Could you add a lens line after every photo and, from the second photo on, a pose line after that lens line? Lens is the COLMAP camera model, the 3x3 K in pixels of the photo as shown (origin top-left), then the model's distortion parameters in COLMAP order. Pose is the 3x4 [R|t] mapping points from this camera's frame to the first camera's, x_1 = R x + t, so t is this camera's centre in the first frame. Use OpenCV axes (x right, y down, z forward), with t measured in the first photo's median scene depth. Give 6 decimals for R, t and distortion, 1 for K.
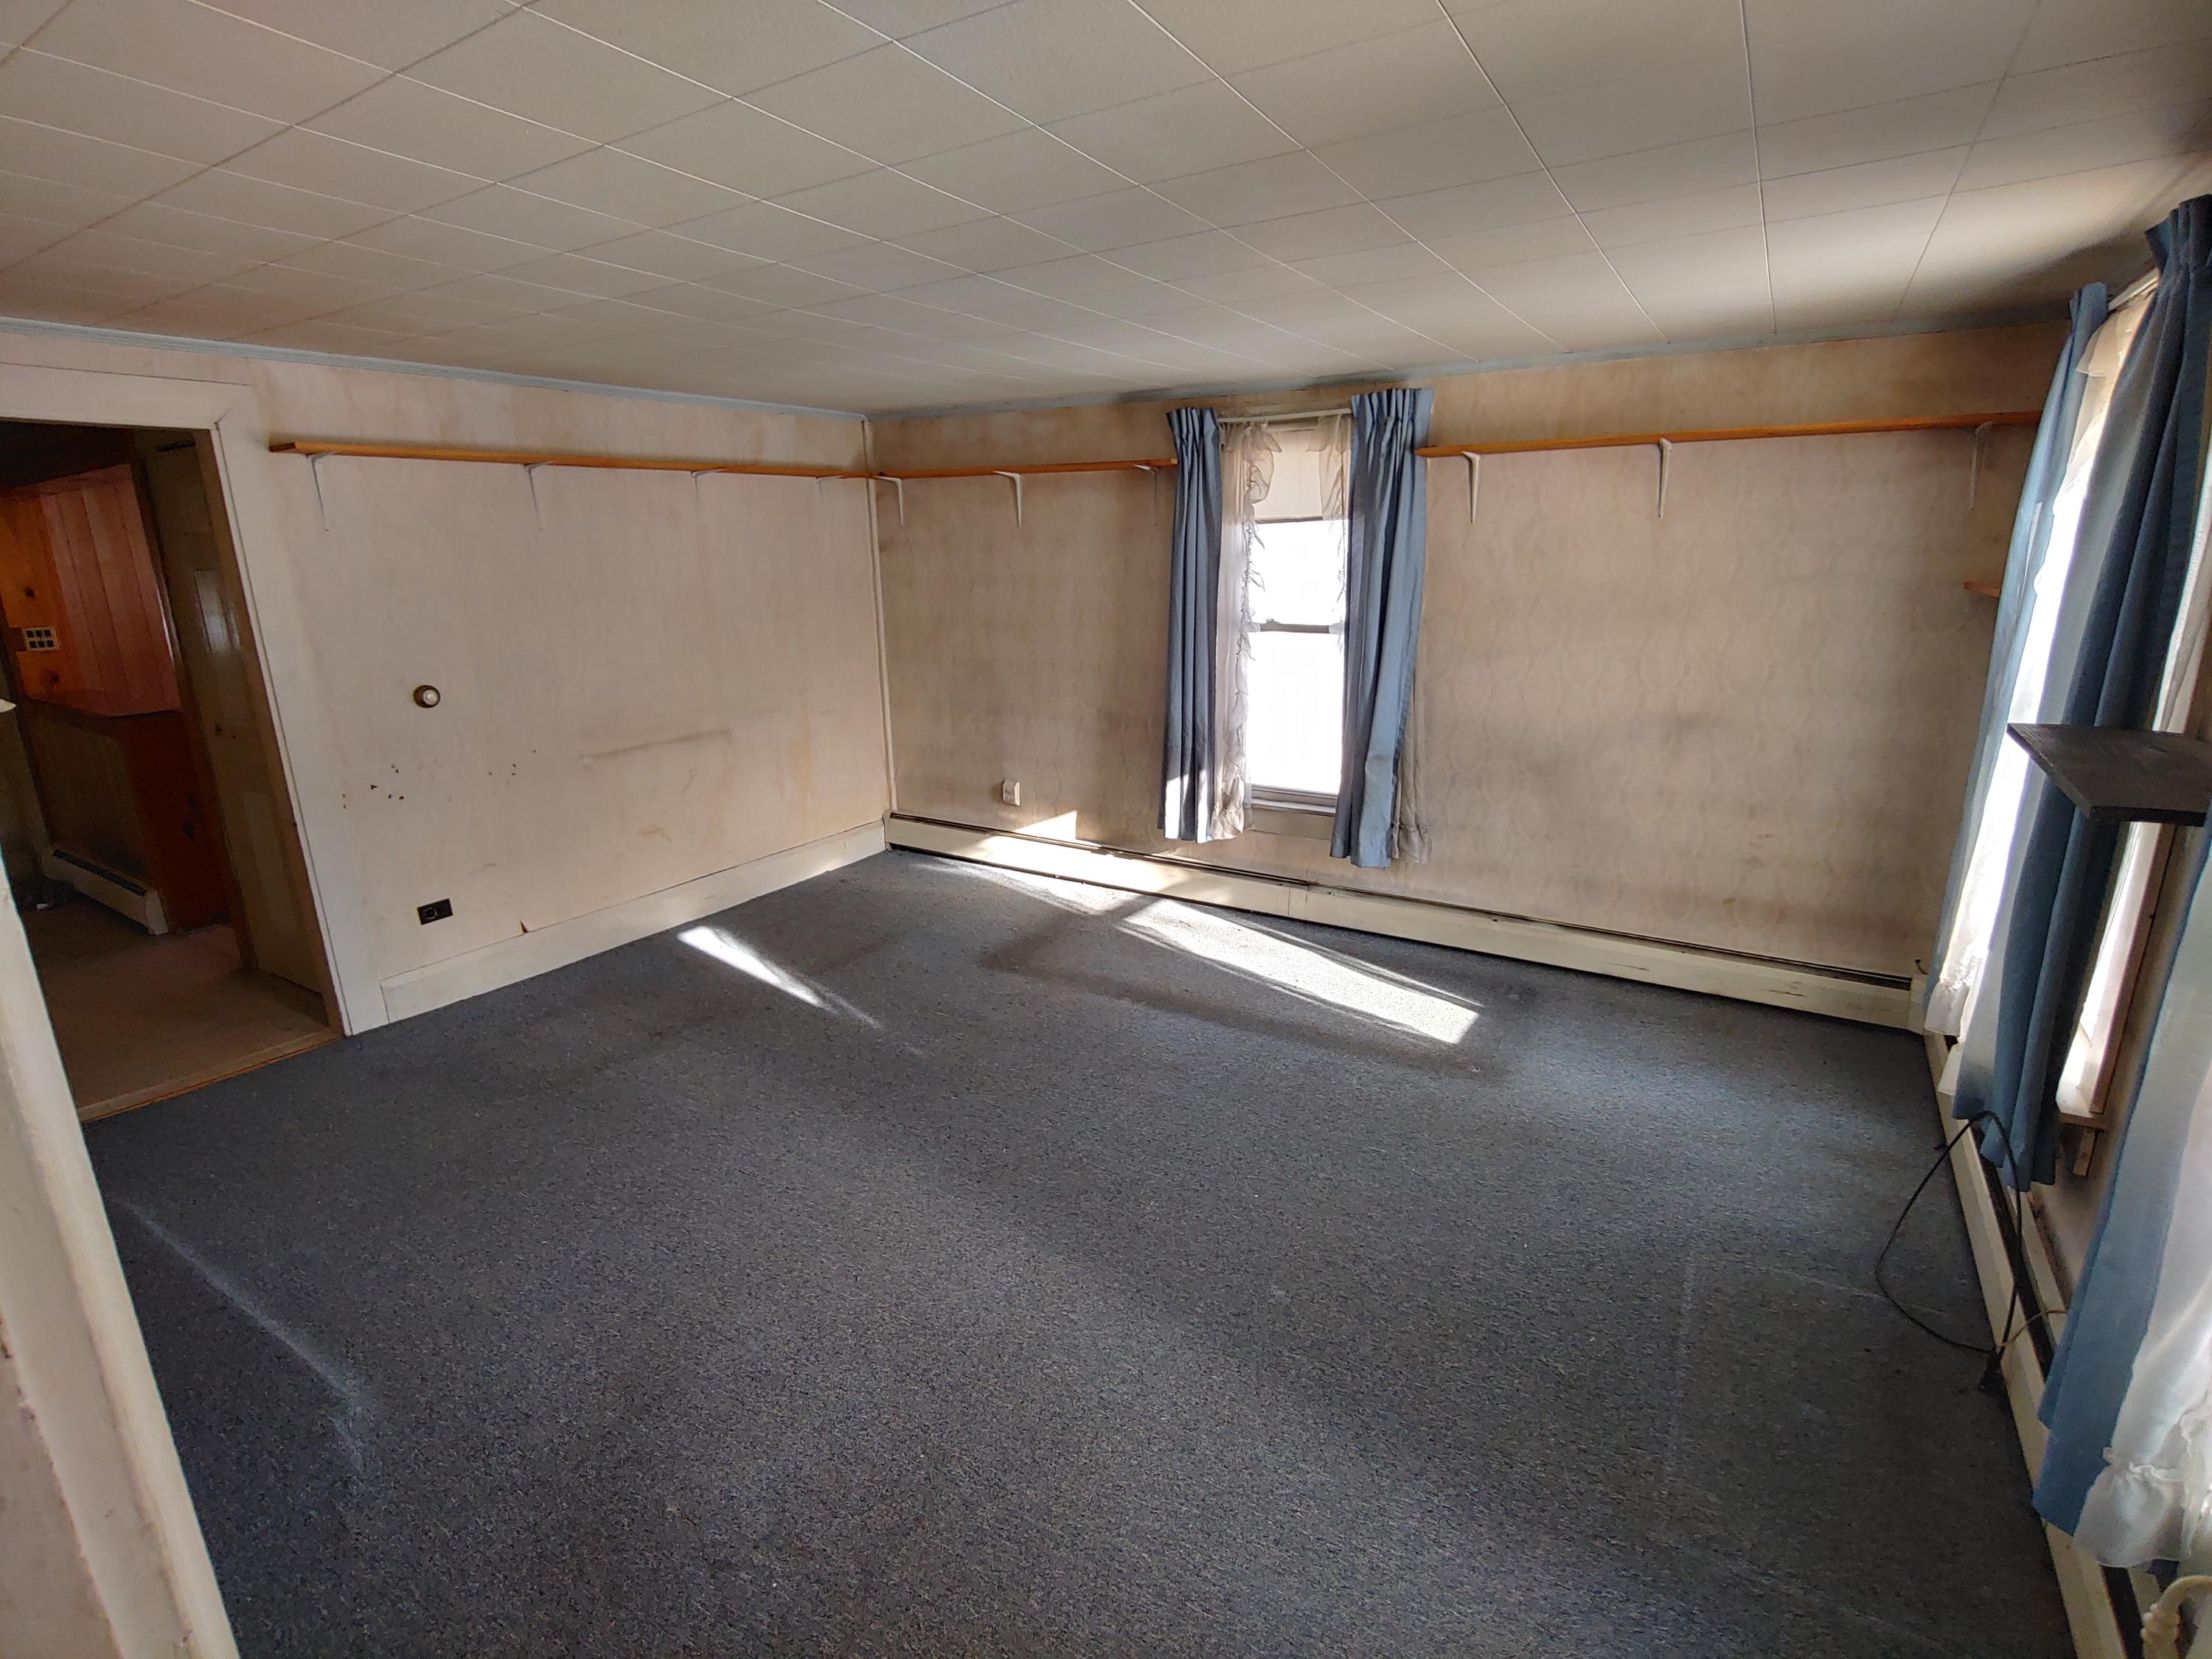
lens RADIAL K [[1062.7, 0, 1099.9], [0, 1062.7, 828.6], [0, 0, 1]] dist [-0.015515, -0.002240]
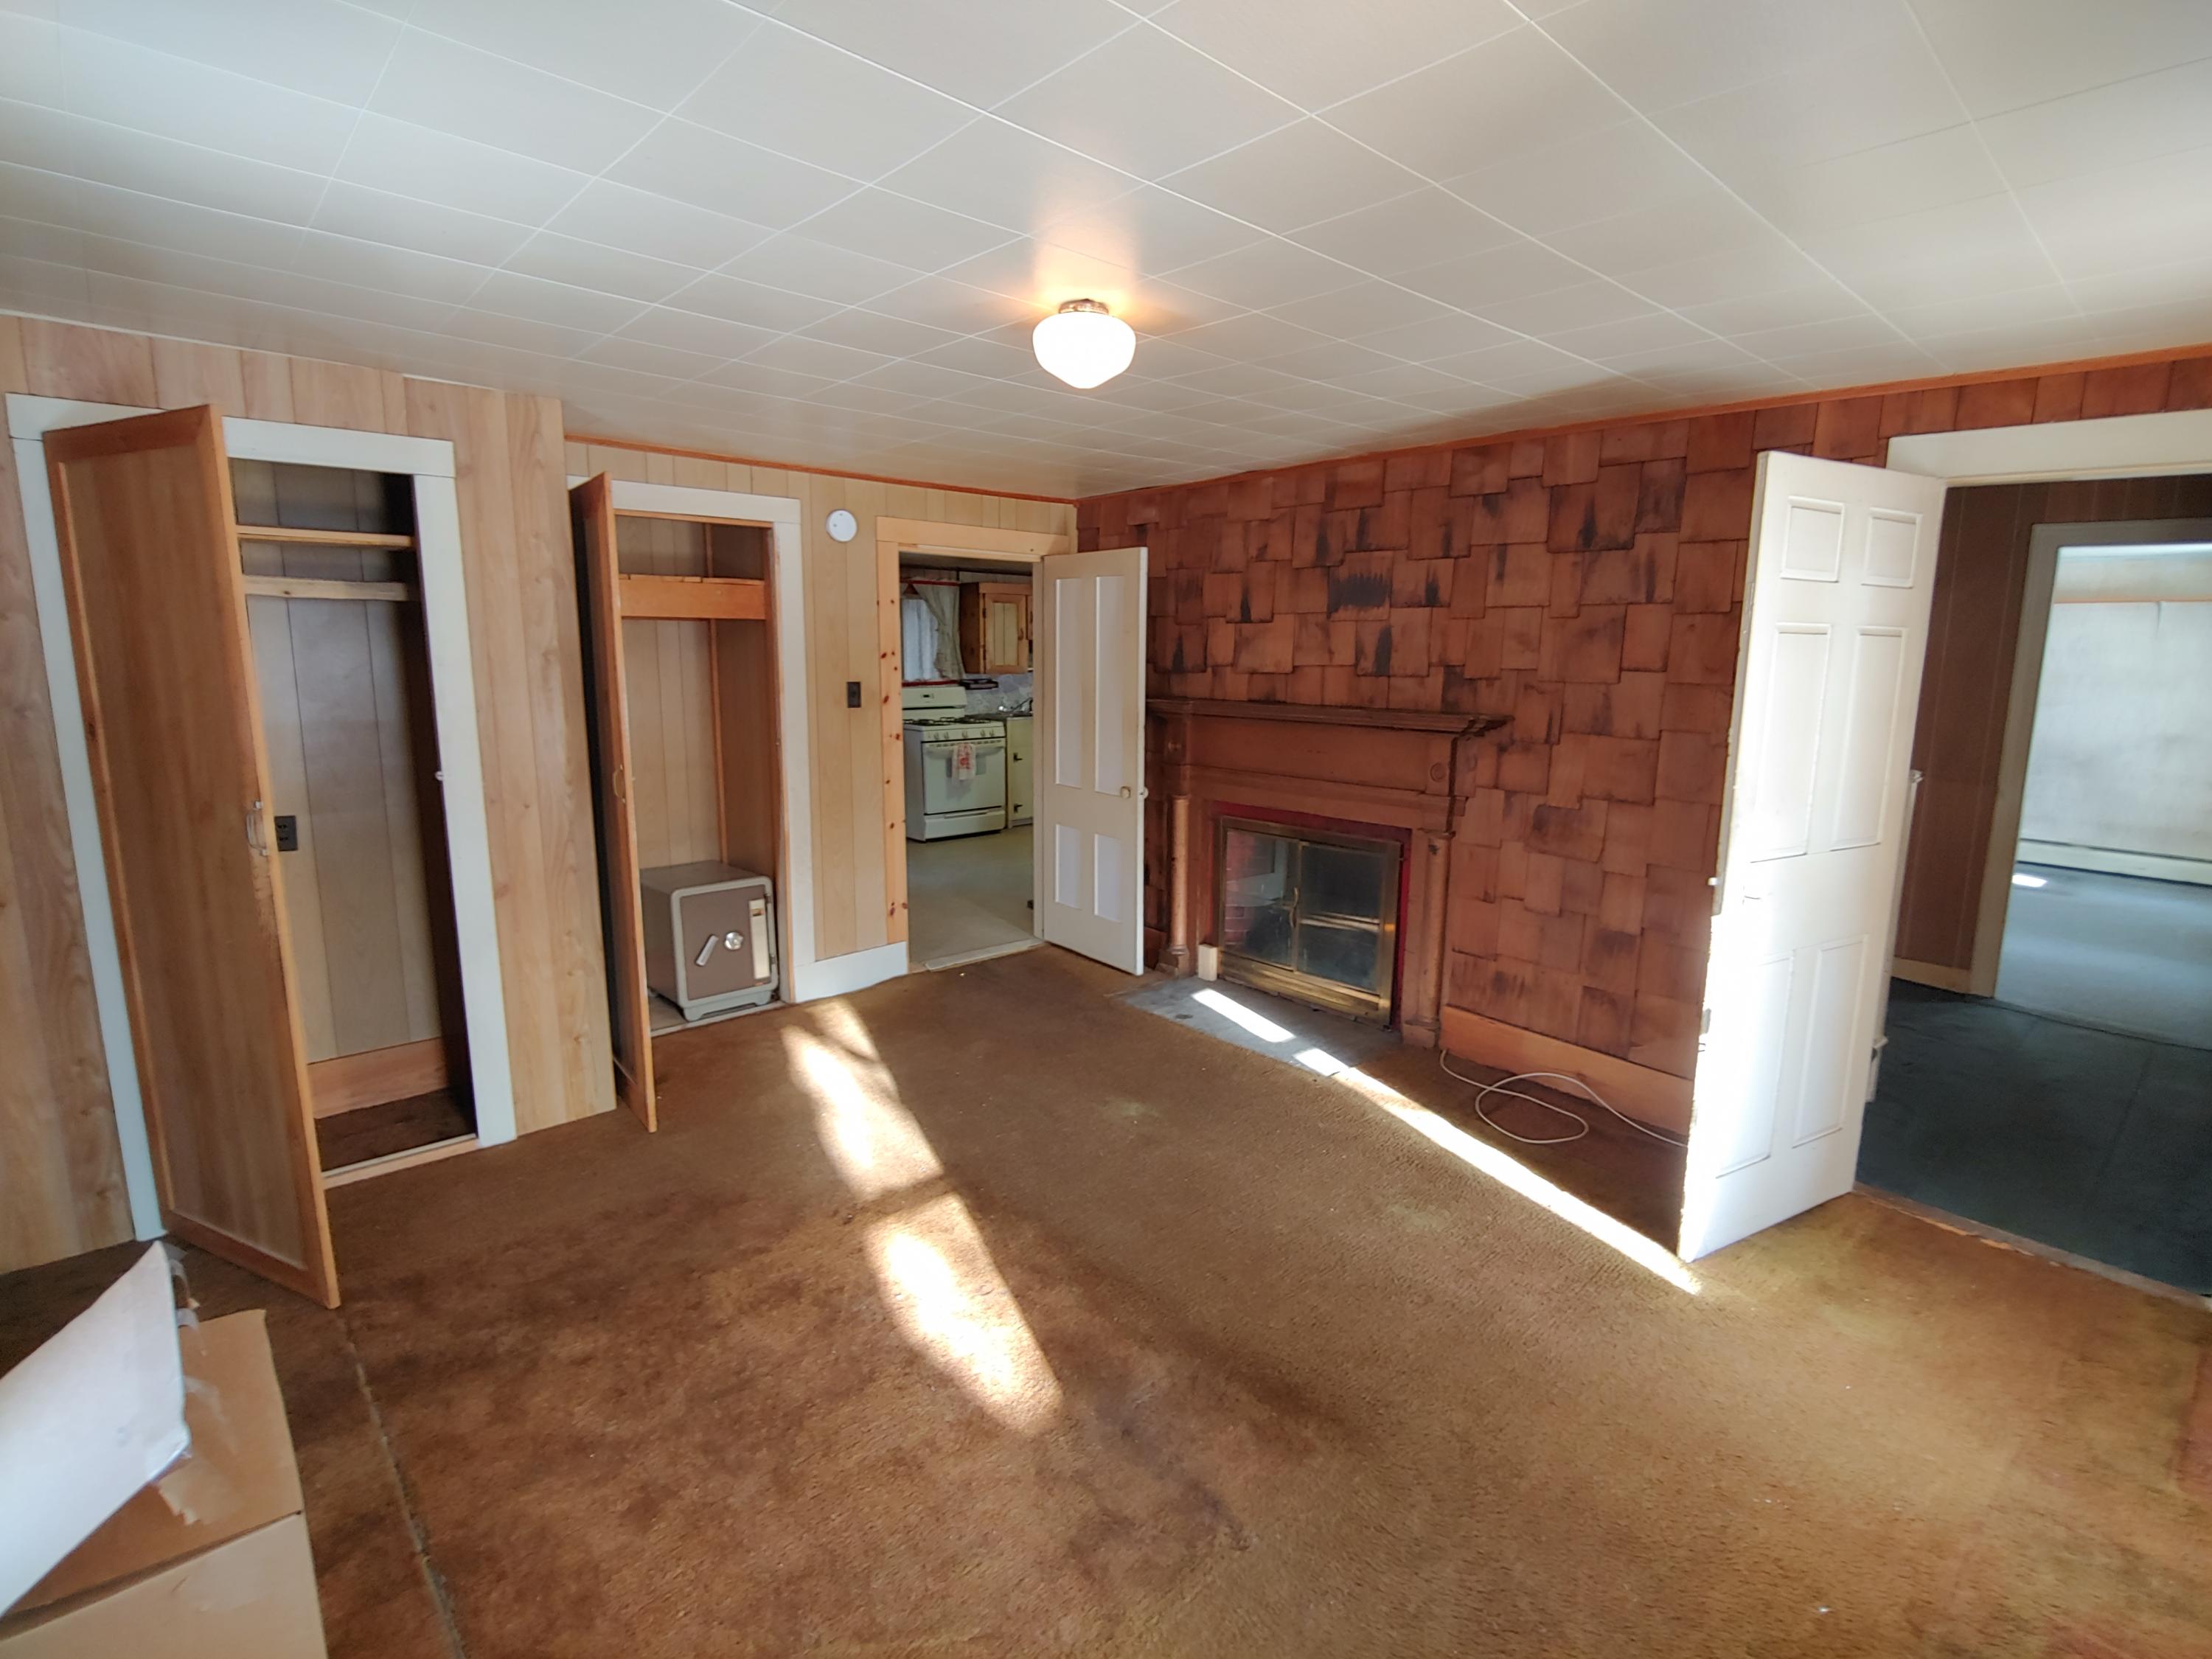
lens RADIAL K [[1062.7, 0, 1103.0], [0, 1062.7, 839.0], [0, 0, 1]] dist [-0.015515, -0.002240]
pose [[0.962862, 0.065431, -0.261944, -0.804130], [-0.089835, 0.992551, -0.082290, 0.403369], [0.254609, 0.102766, 0.961568, -1.293905]]
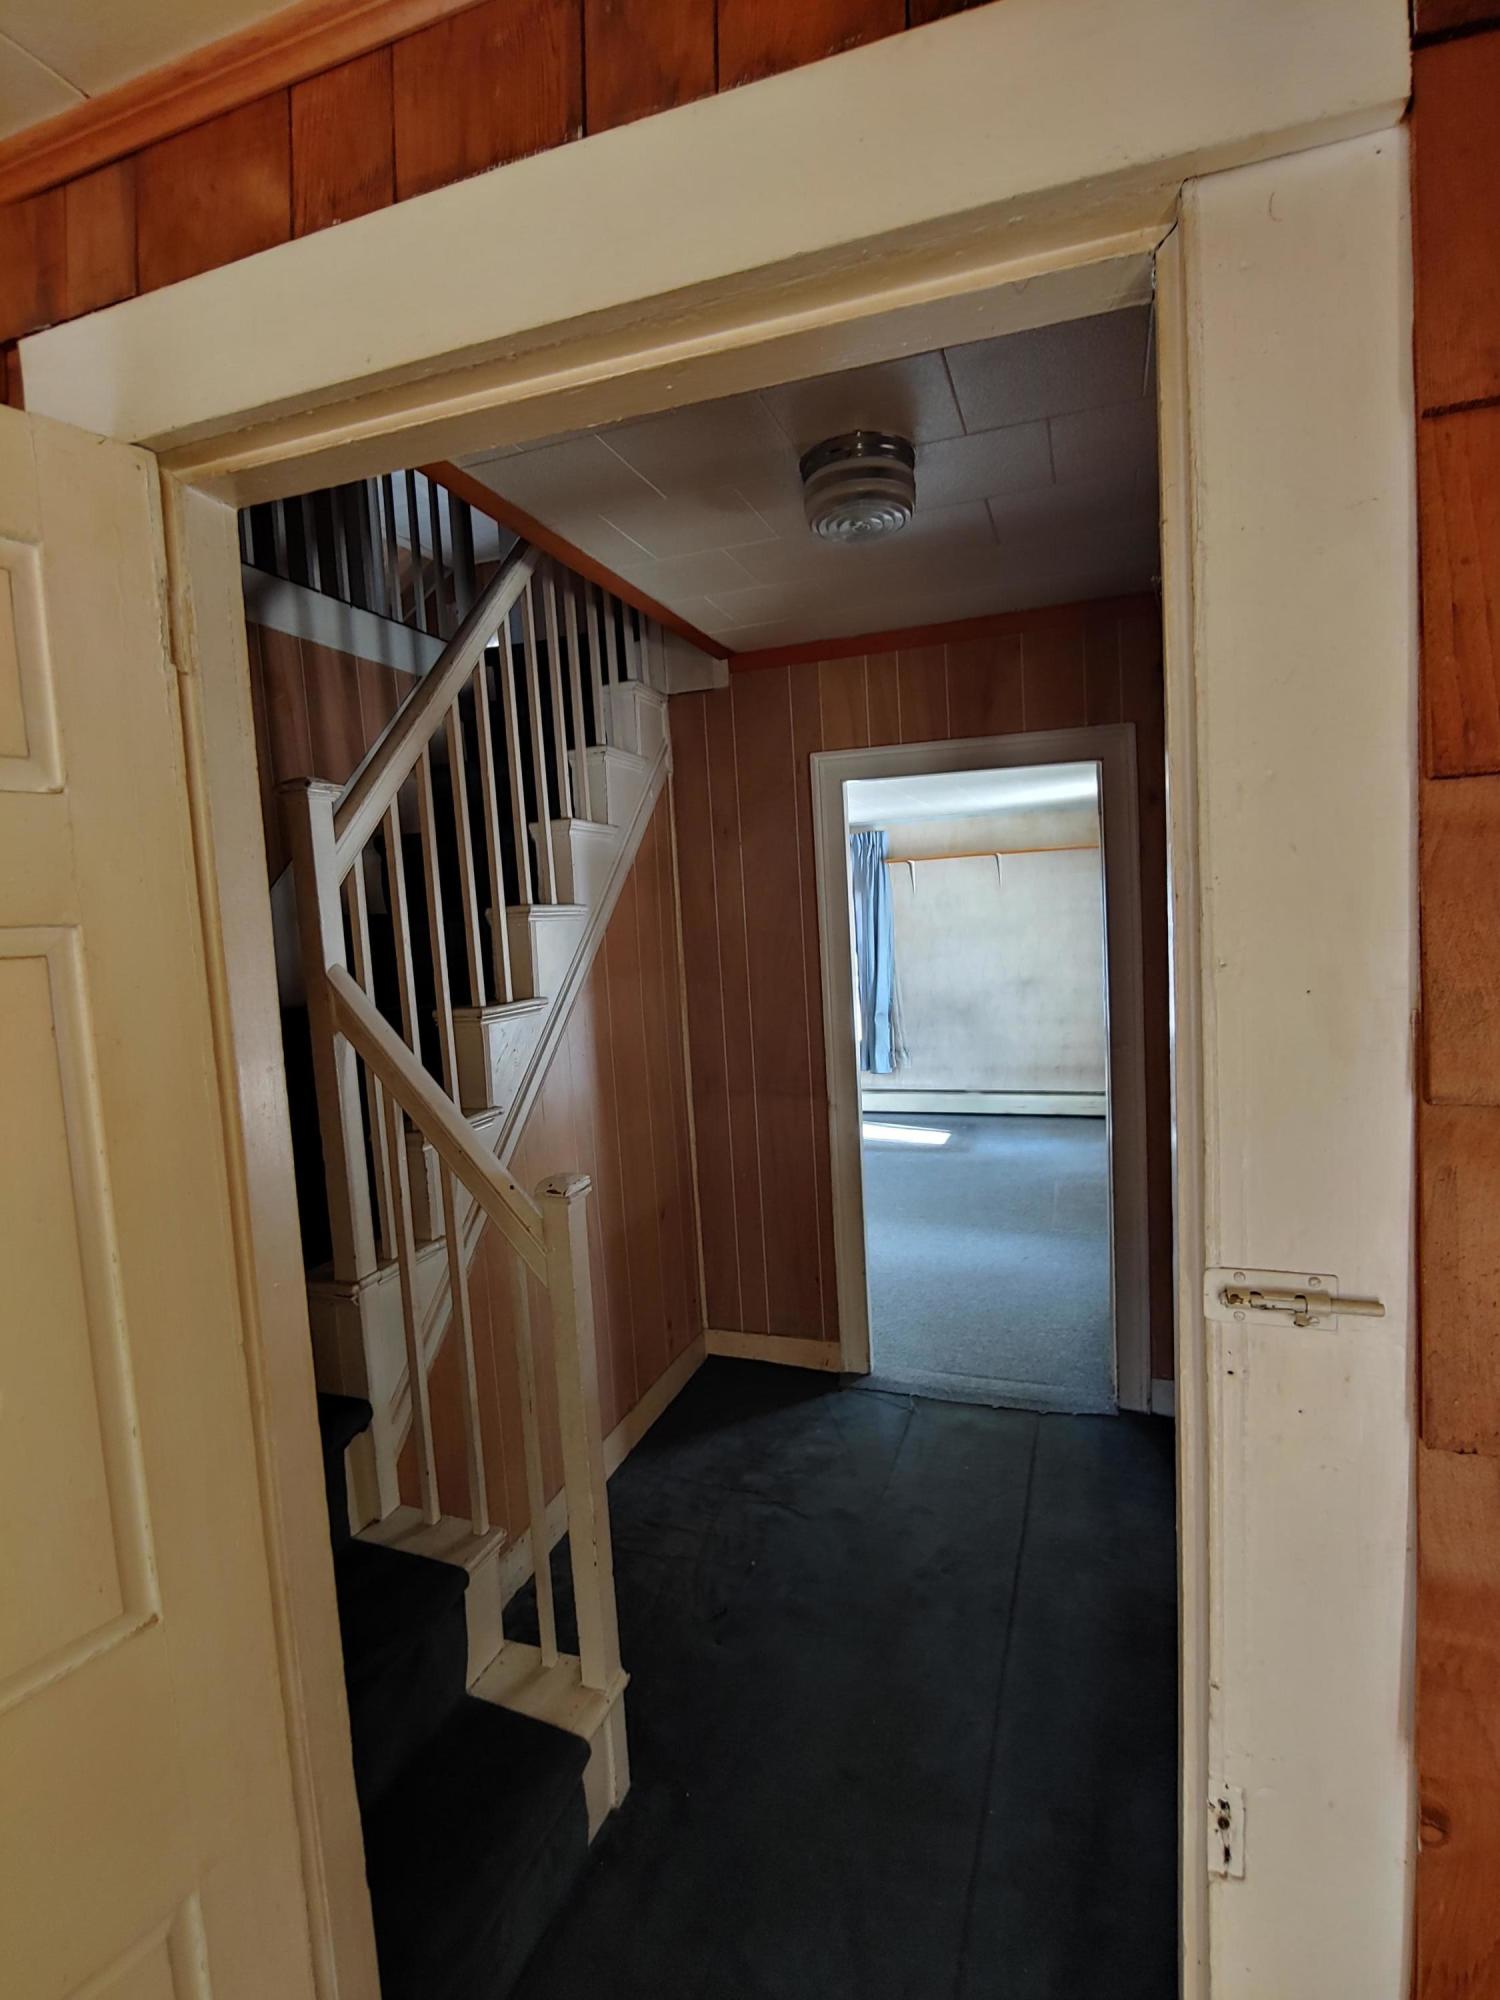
lens RADIAL K [[960.9, 0, 751.5], [0, 960.9, 1001.9], [0, 0, 1]] dist [-0.015515, -0.002240]
pose [[0.974511, -0.054285, 0.217675, -0.363097], [0.093684, 0.980103, -0.174990, 0.205771], [-0.203844, 0.190922, 0.960206, -0.658095]]
